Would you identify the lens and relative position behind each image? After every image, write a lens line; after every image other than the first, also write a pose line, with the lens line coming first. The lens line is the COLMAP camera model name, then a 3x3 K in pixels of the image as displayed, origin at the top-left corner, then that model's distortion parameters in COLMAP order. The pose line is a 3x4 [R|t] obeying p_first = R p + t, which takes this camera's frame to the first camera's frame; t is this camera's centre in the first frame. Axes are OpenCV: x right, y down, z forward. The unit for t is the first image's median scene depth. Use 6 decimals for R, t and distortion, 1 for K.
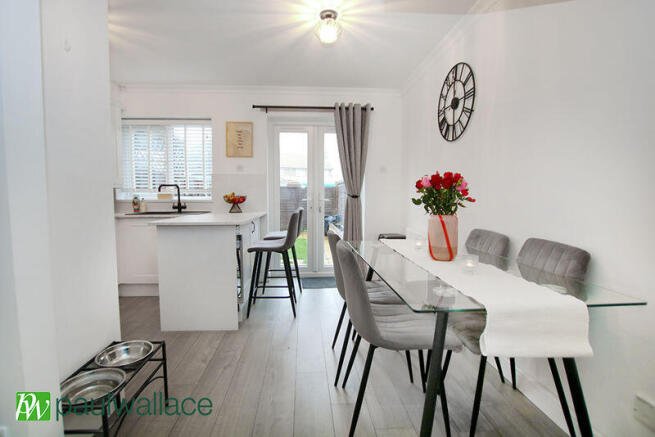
lens RADIAL K [[345.8, 0, 327.5], [0, 345.8, 218.5], [0, 0, 1]] dist [-0.002175, -0.000400]
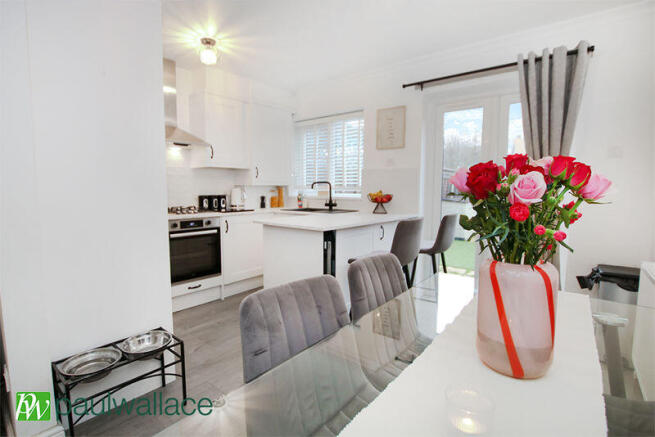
lens RADIAL K [[345.8, 0, 327.5], [0, 345.8, 218.5], [0, 0, 1]] dist [-0.002175, -0.000400]
pose [[0.702313, 0.071728, -0.708245, 0.259583], [-0.053947, 0.997412, 0.047519, -0.038666], [0.709821, 0.004834, 0.704366, 0.290100]]
